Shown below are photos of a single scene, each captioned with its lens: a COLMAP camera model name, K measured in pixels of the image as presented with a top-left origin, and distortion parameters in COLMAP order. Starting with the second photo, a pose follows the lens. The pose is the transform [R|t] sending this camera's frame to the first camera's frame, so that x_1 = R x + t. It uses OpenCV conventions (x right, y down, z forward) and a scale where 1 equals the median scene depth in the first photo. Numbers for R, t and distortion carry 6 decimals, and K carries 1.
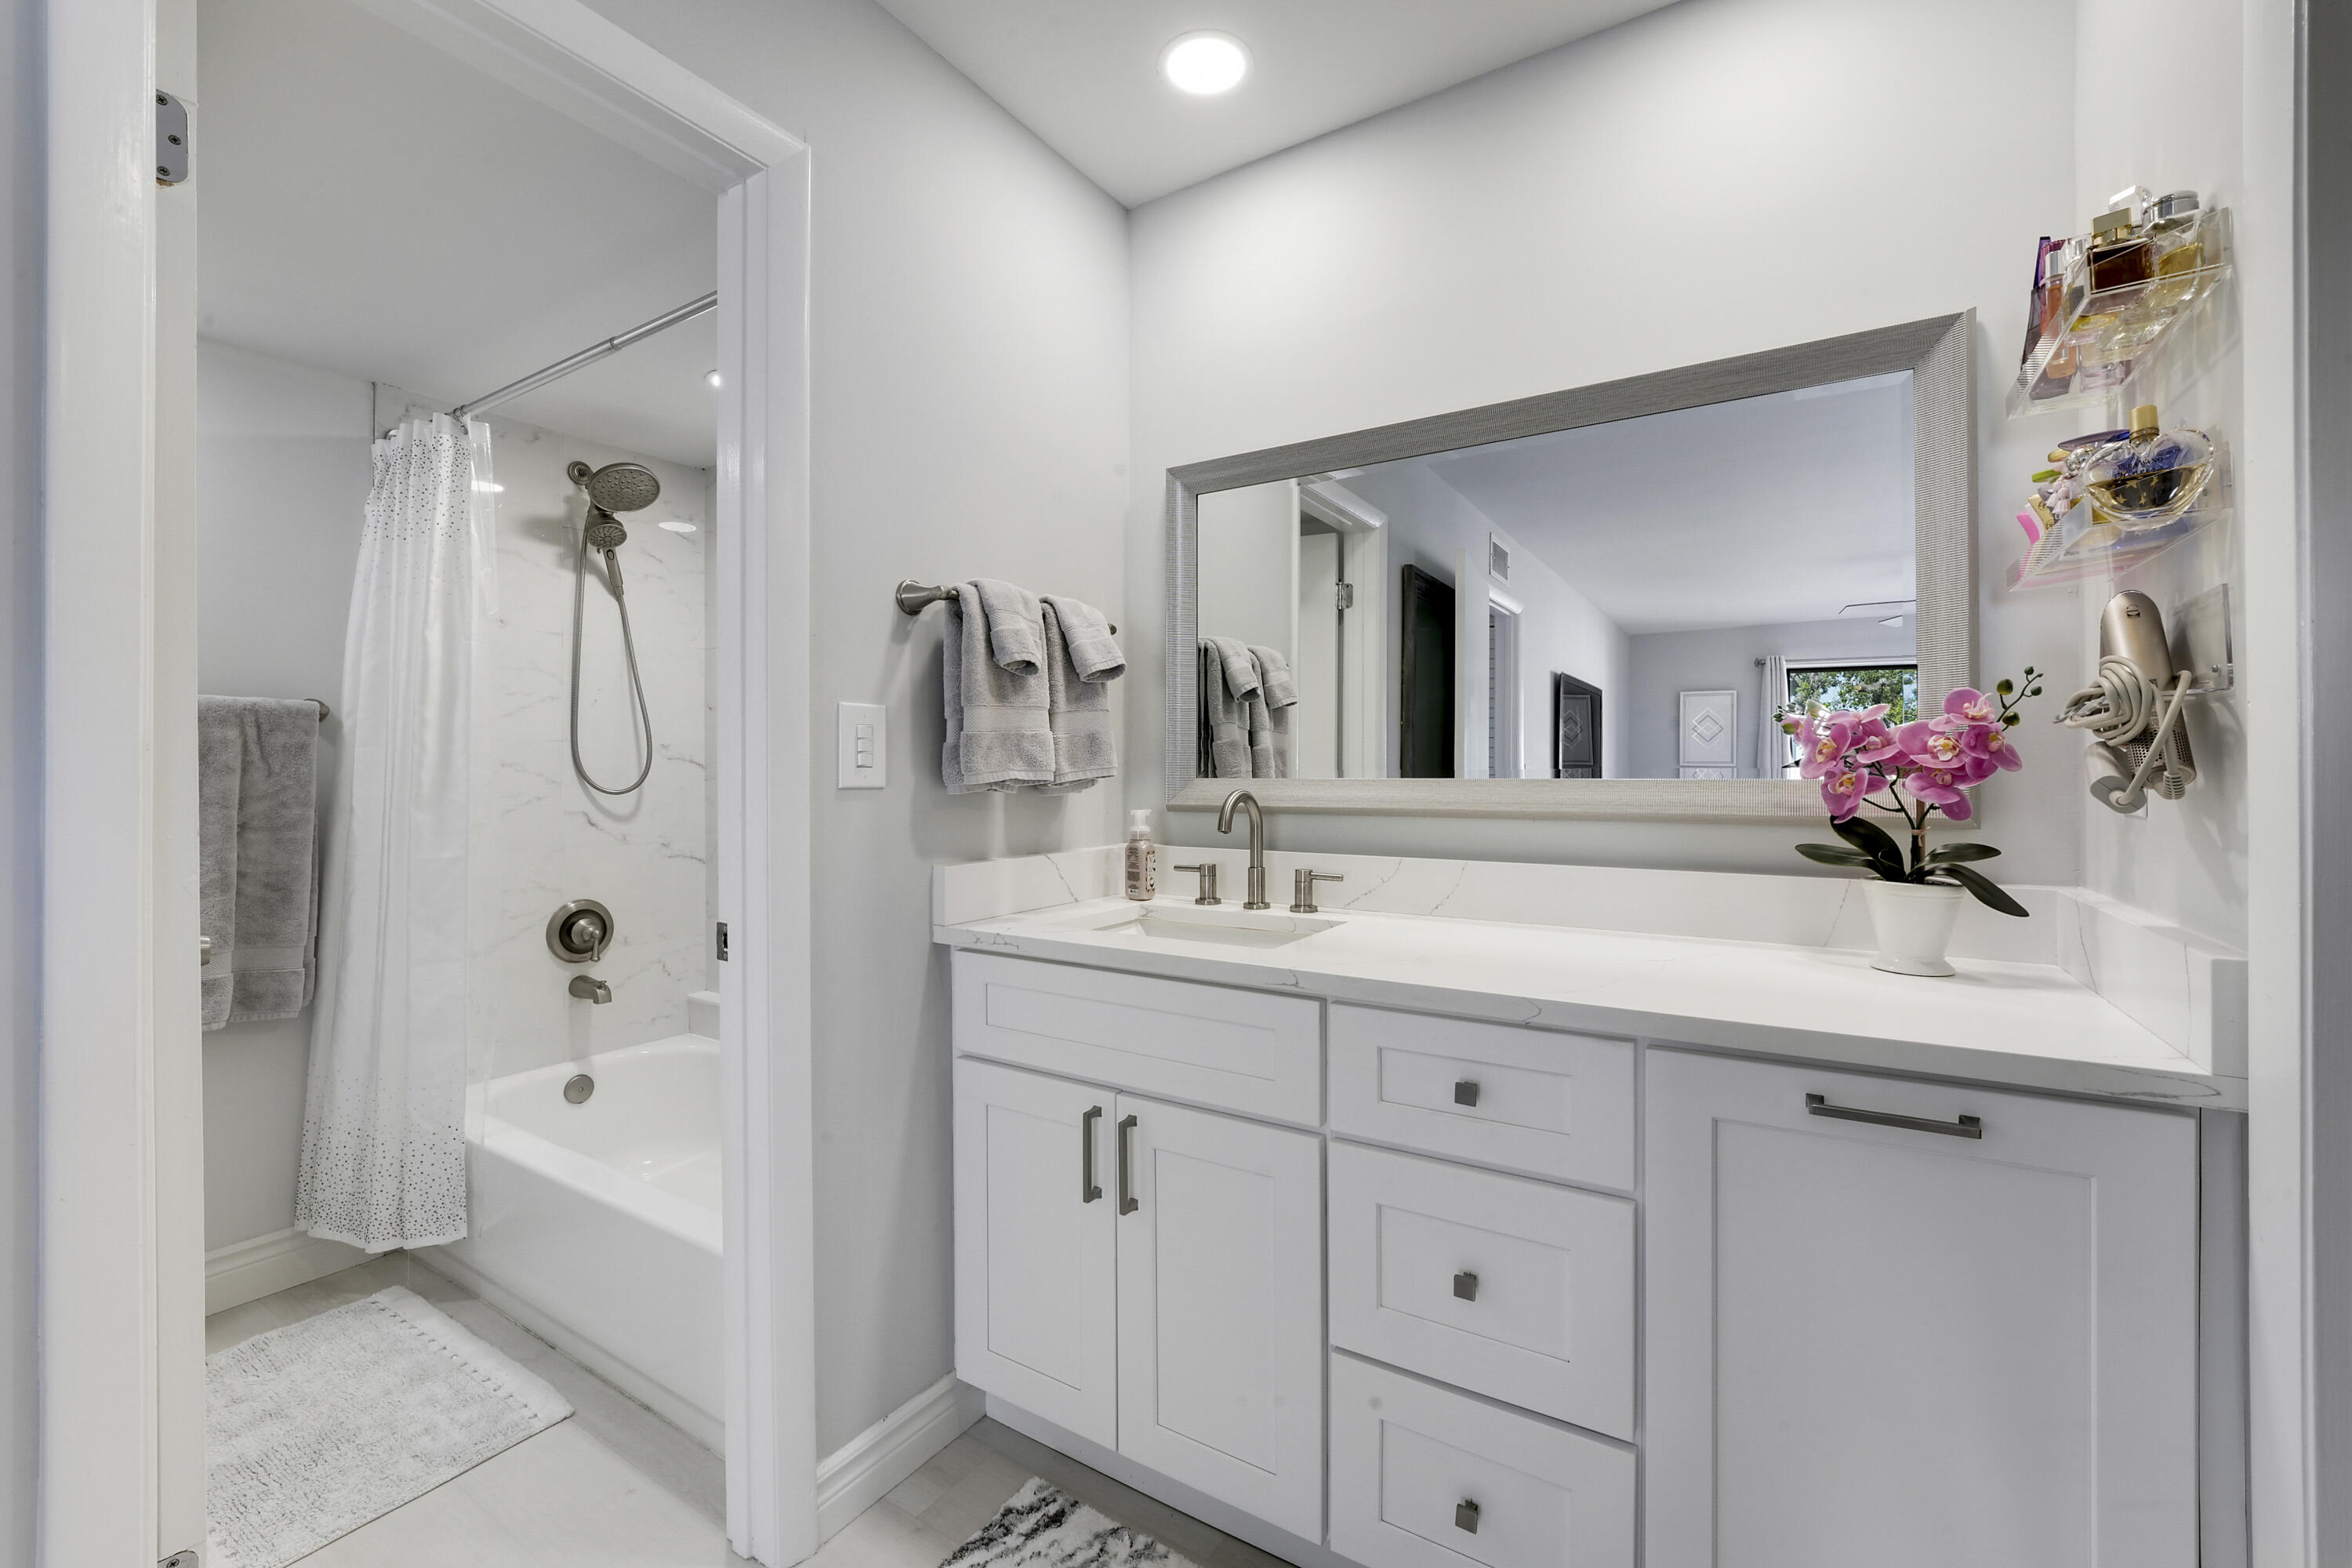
lens RADIAL K [[972.2, 0, 1163.2], [0, 972.2, 779.2], [0, 0, 1]] dist [-0.020484, 0.000243]
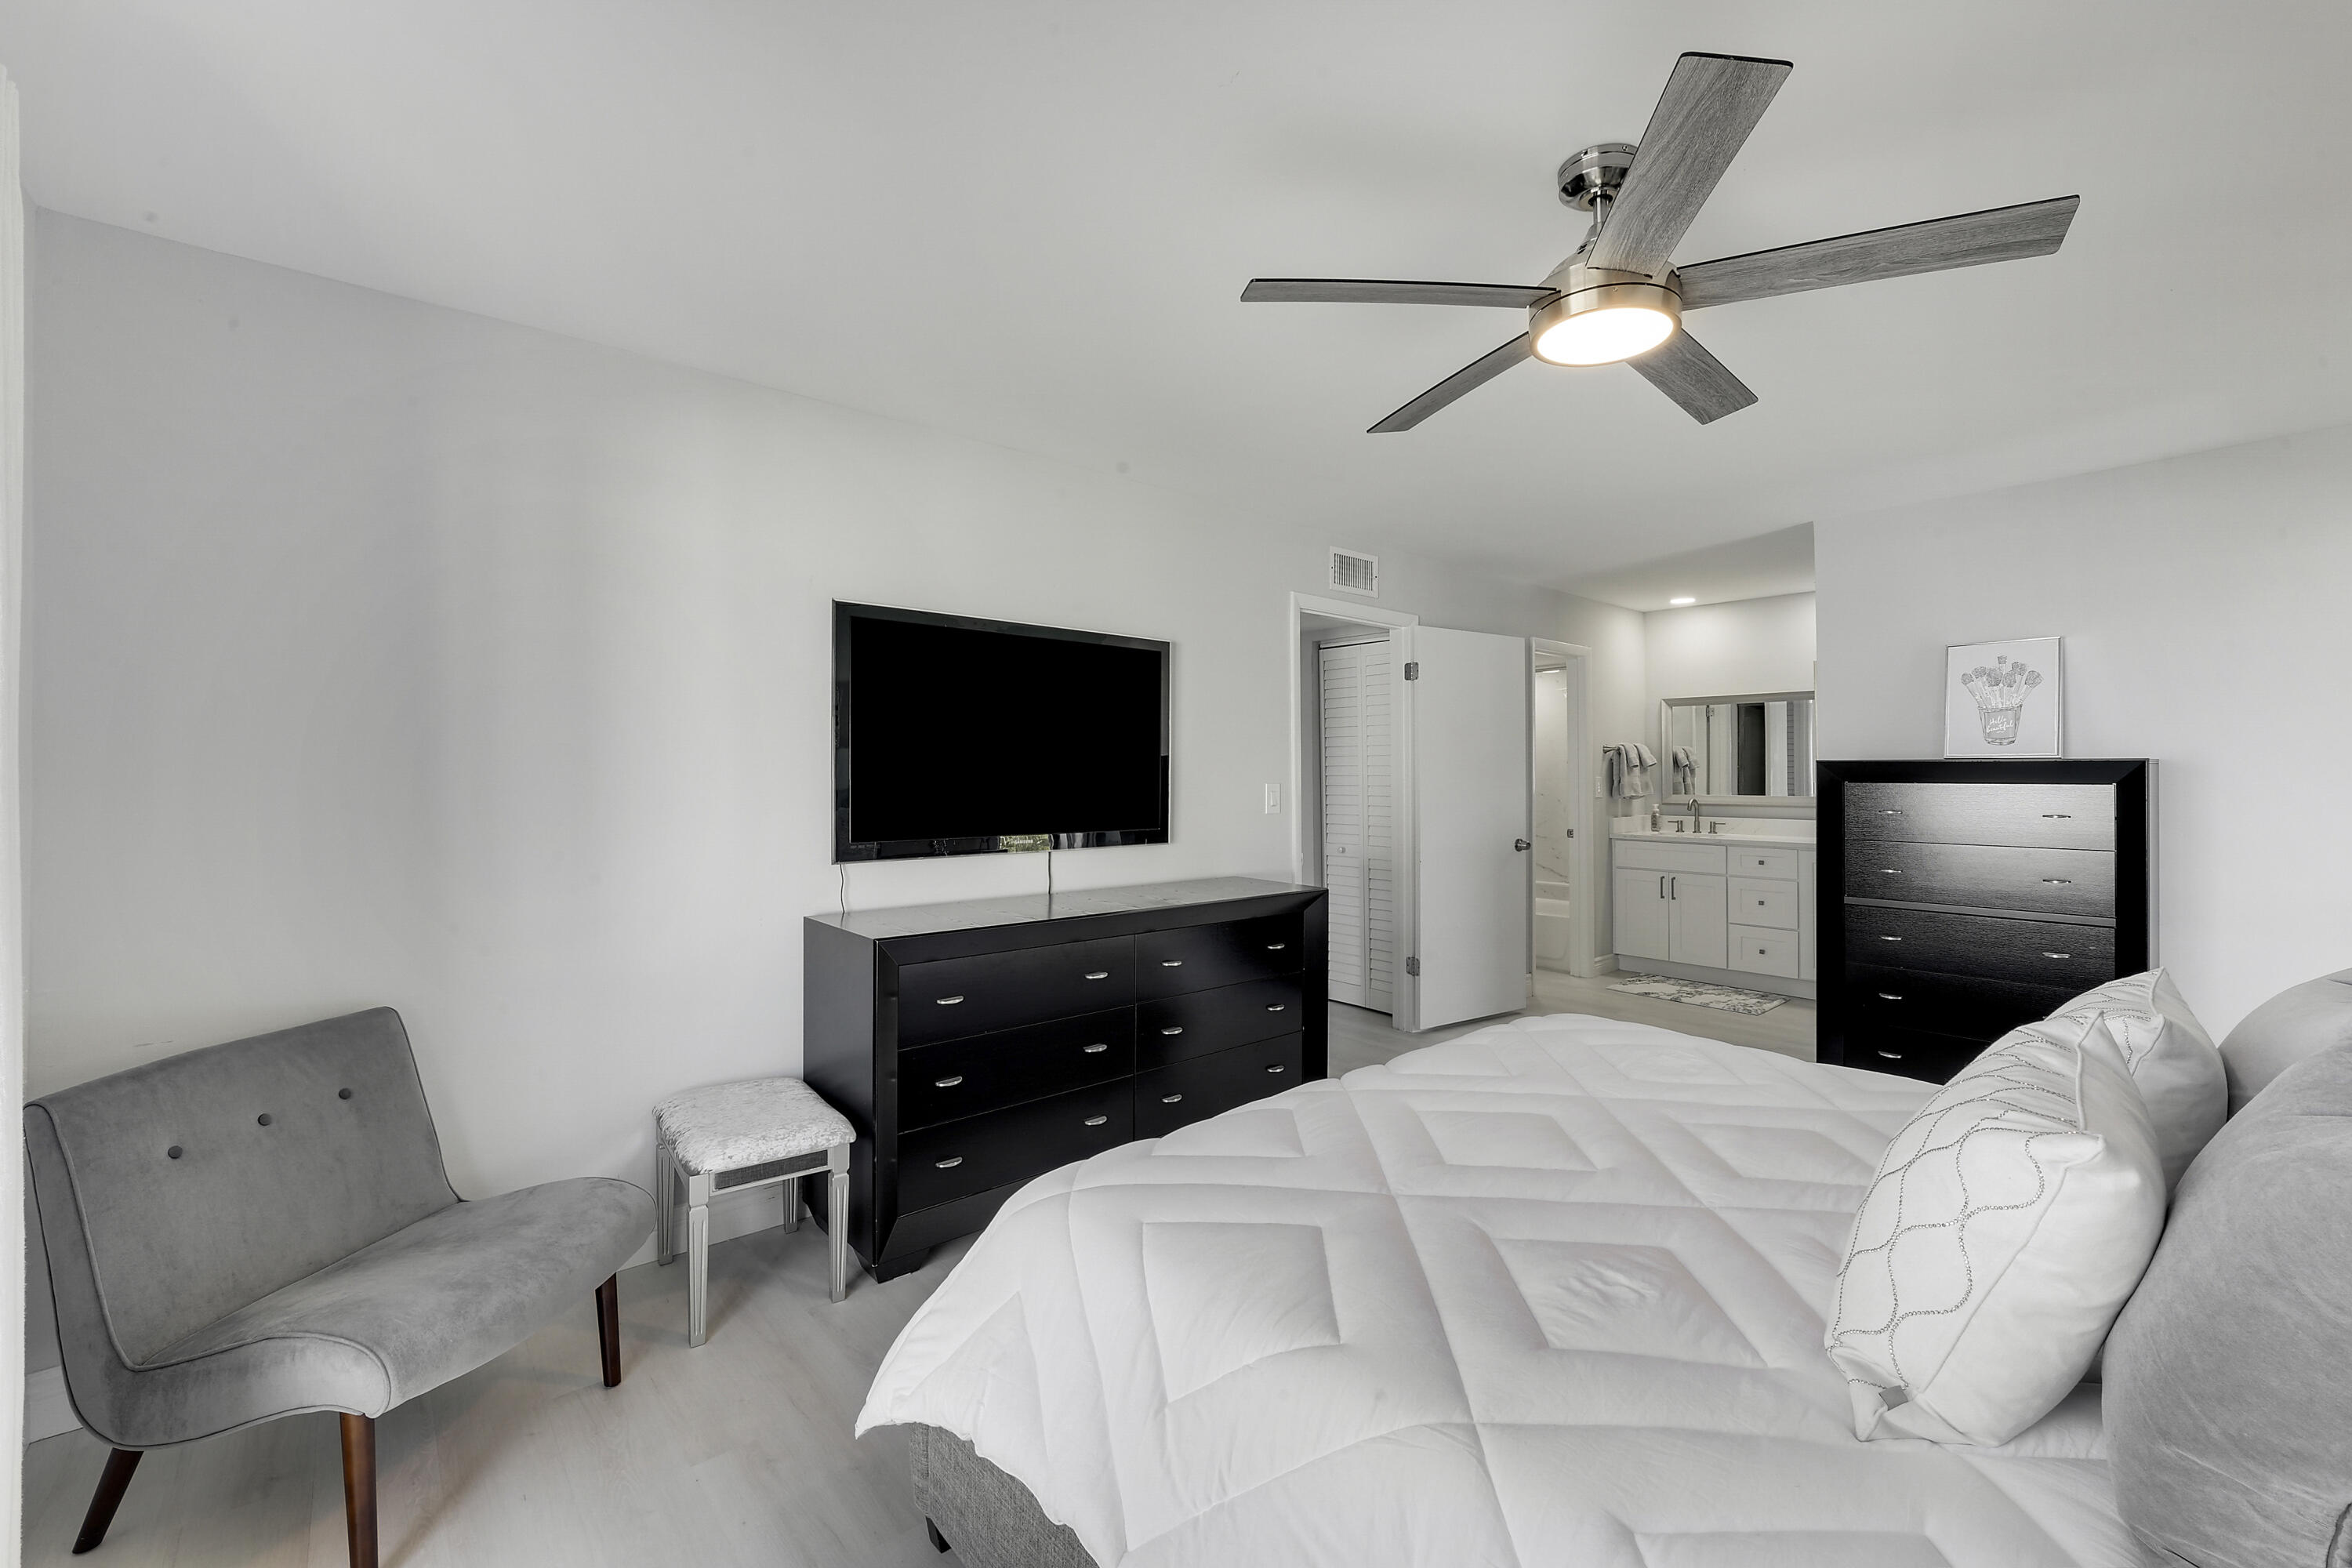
lens RADIAL K [[956.6, 0, 1179.3], [0, 956.6, 772.4], [0, 0, 1]] dist [-0.023078, 0.000165]
pose [[0.962198, -0.002774, -0.272336, -0.761377], [-0.000922, 0.999909, -0.013442, -0.034618], [0.272349, 0.013185, 0.962108, -2.773768]]
